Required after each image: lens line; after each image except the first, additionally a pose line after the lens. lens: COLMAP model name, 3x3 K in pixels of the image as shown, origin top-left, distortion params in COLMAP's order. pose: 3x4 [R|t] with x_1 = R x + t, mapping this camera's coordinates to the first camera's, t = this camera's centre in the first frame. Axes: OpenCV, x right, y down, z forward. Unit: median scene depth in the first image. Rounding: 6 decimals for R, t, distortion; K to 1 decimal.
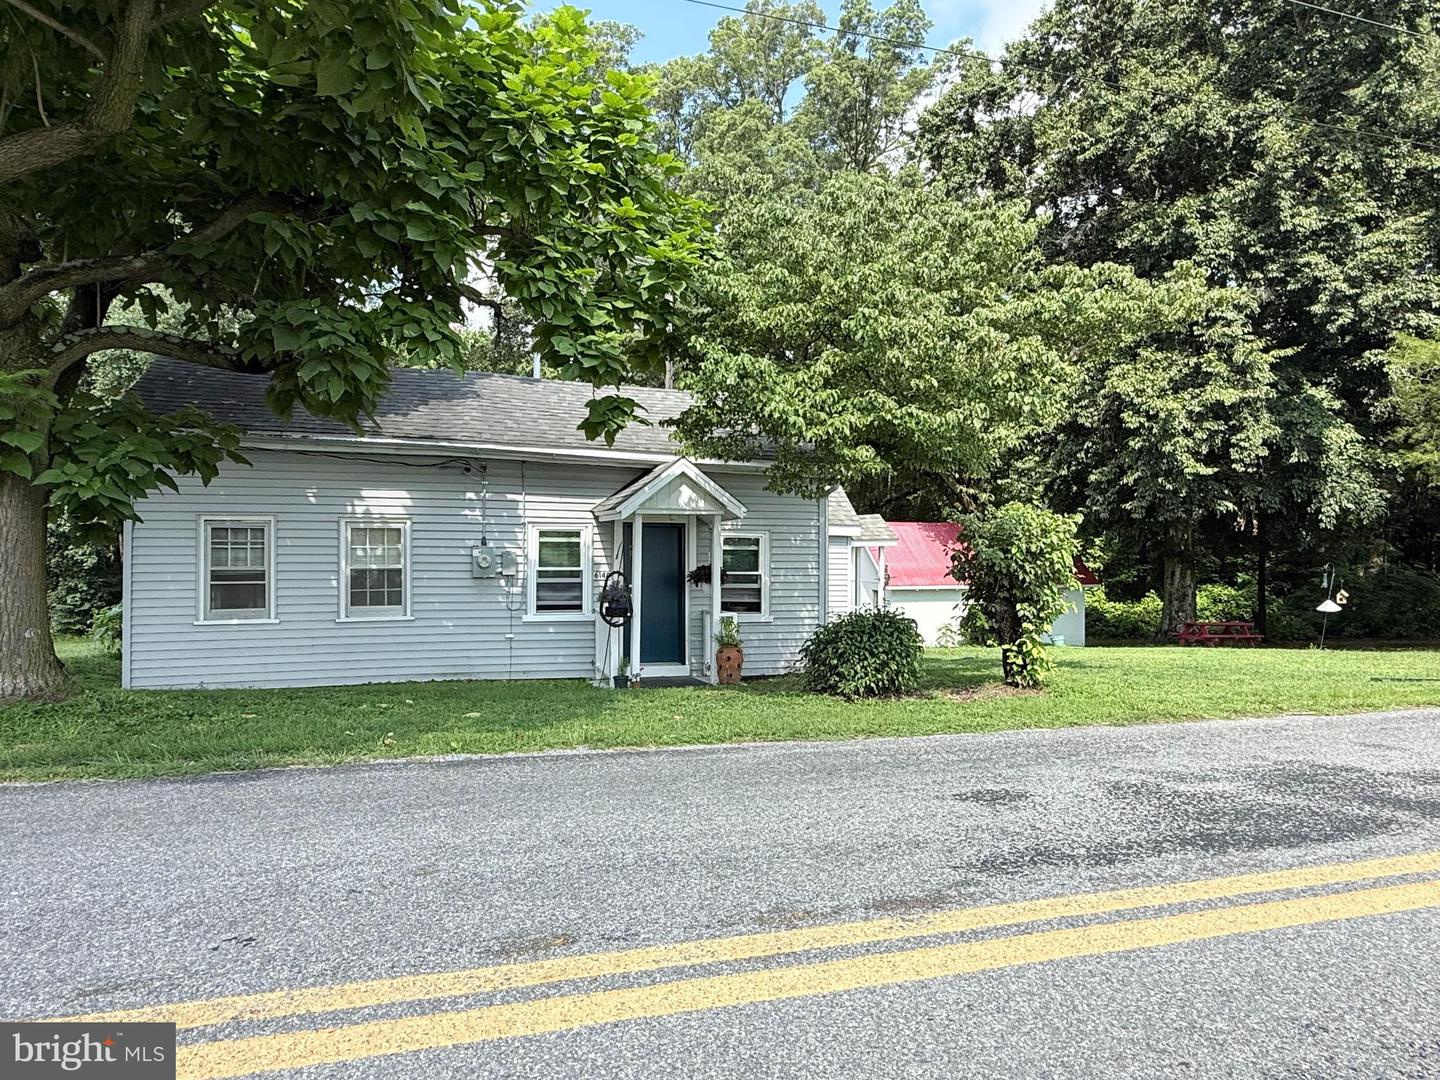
lens RADIAL K [[882.7, 0, 719.4], [0, 882.7, 543.0], [0, 0, 1]] dist [-0.001319, -0.000027]
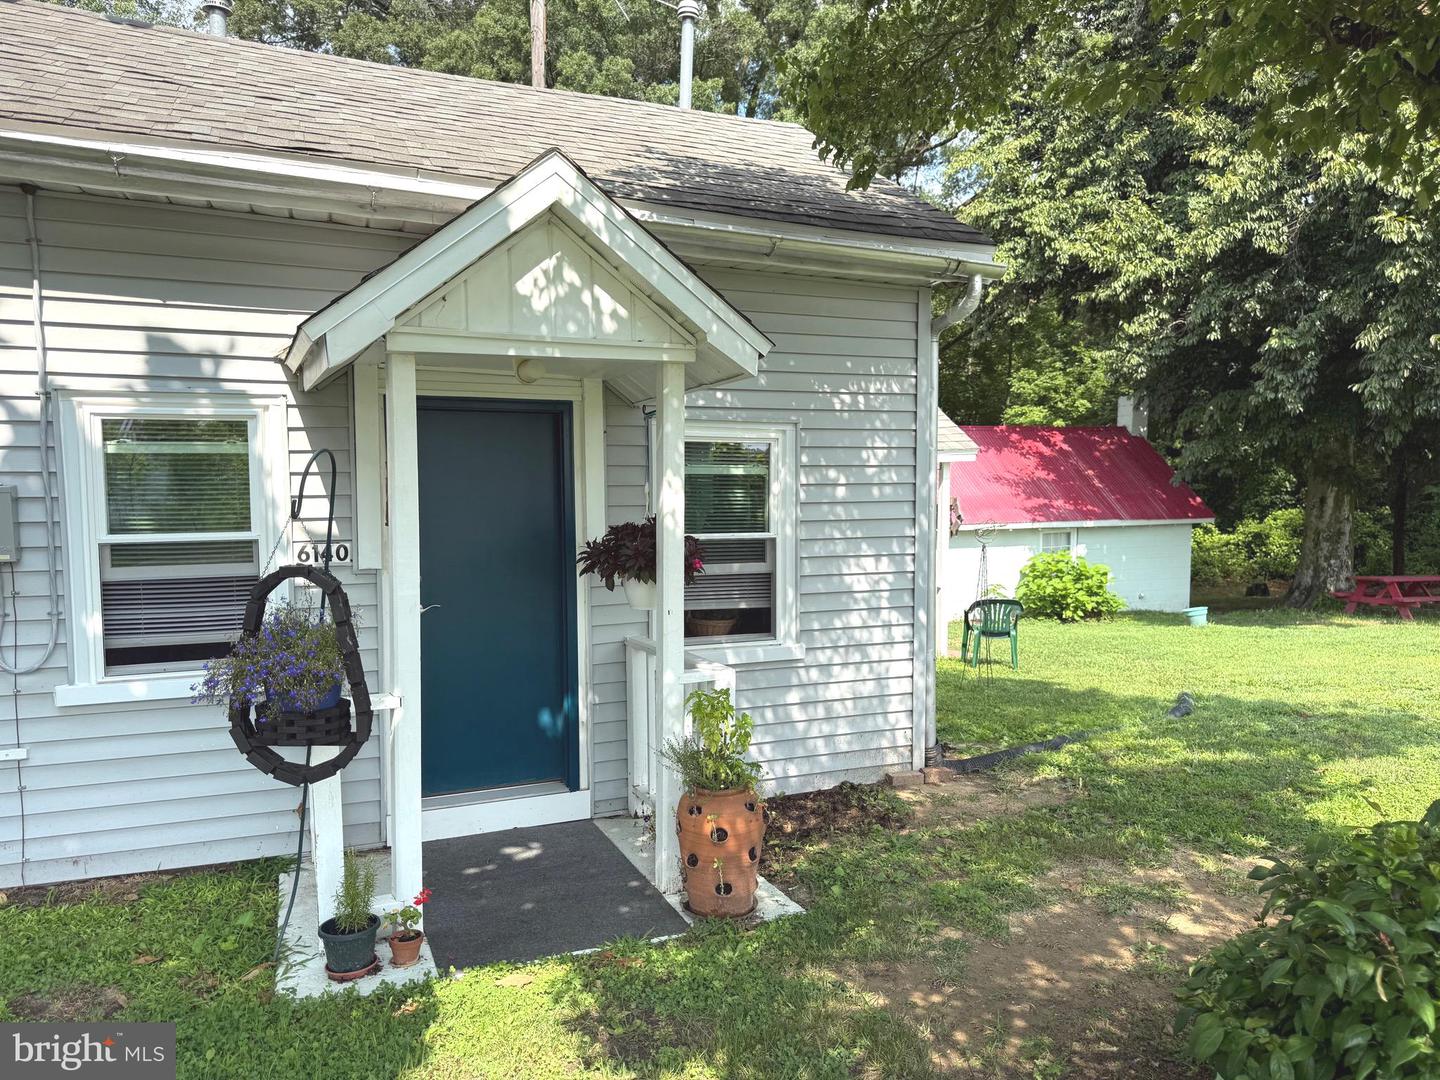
lens RADIAL K [[1012.6, 0, 723.3], [0, 1012.6, 545.8], [0, 0, 1]] dist [0.030526, -0.005905]
pose [[0.994758, -0.013321, 0.101388, -0.020866], [0.004605, 0.996309, 0.085721, 0.001222], [-0.102156, -0.084805, 0.991147, 0.595855]]
